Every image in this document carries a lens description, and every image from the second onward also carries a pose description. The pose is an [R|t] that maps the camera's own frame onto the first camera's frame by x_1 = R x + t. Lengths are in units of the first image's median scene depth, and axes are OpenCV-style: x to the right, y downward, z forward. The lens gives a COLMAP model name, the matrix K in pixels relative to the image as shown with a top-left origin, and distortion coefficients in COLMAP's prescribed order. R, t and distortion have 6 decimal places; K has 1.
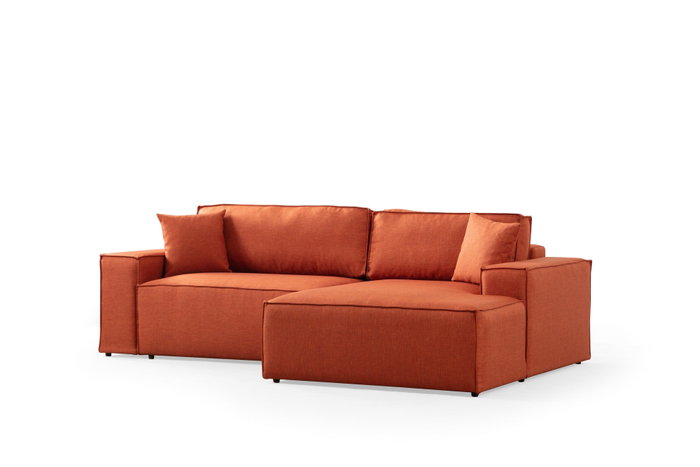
lens RADIAL K [[1771.3, 0, 347.5], [0, 1771.3, 231.8], [0, 0, 1]] dist [0.461283, 0.000000]
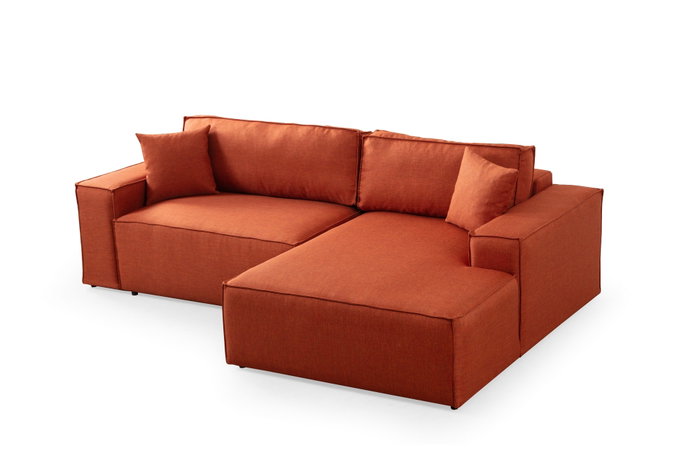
lens RADIAL K [[1374.4, 0, 348.3], [0, 1374.4, 229.5], [0, 0, 1]] dist [0.288169, 0.000000]
pose [[0.996290, -0.016415, -0.084485, 0.067869], [0.035493, 0.972645, 0.229570, -0.130582], [0.078405, -0.231717, 0.969618, 0.308941]]
